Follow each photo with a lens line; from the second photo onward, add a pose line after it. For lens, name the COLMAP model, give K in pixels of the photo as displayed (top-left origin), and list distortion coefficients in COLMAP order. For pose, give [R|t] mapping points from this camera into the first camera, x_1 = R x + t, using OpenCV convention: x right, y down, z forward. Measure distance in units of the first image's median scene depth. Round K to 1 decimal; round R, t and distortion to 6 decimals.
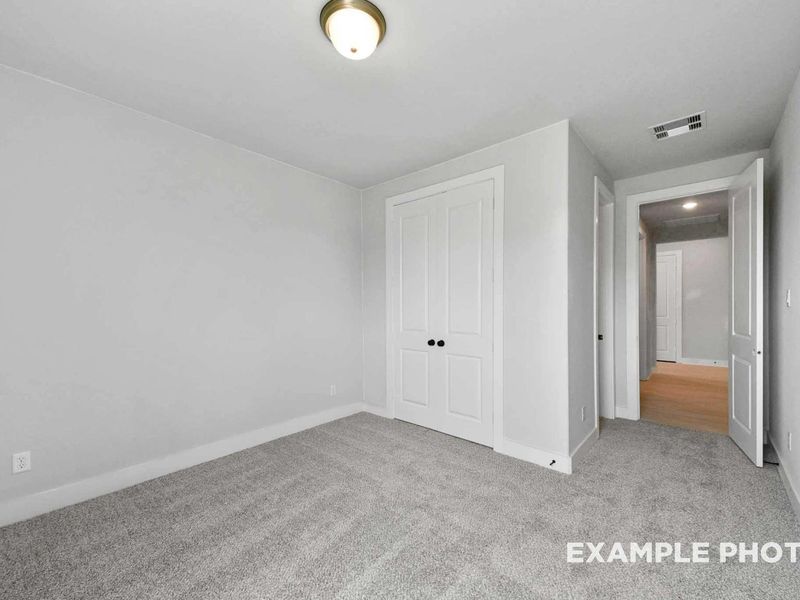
lens RADIAL K [[336.8, 0, 400.0], [0, 336.8, 300.0], [0, 0, 1]] dist [0.001089, 0.000091]
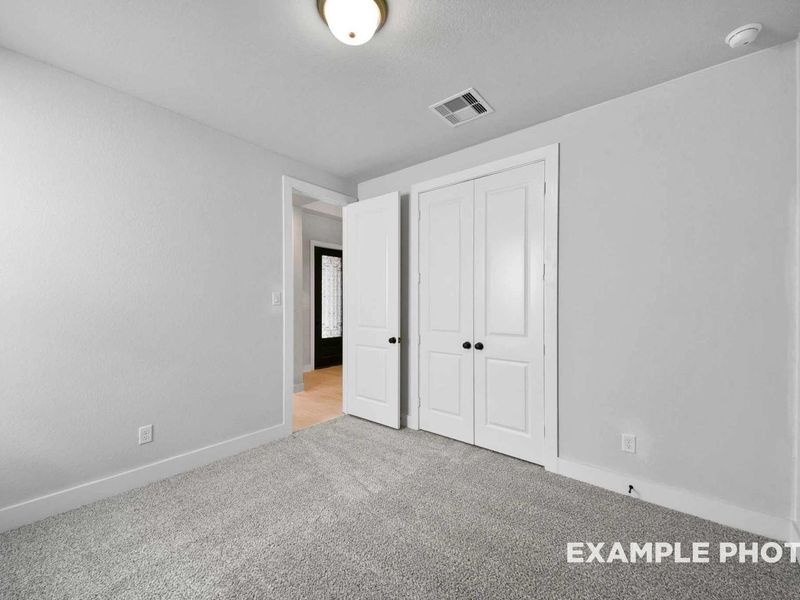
lens RADIAL K [[336.8, 0, 400.0], [0, 336.8, 300.0], [0, 0, 1]] dist [0.001089, 0.000091]
pose [[0.999291, 0.006906, 0.037017, -0.110112], [-0.007234, 0.999936, 0.008719, -0.000299], [-0.036955, -0.008980, 0.999277, 0.110623]]
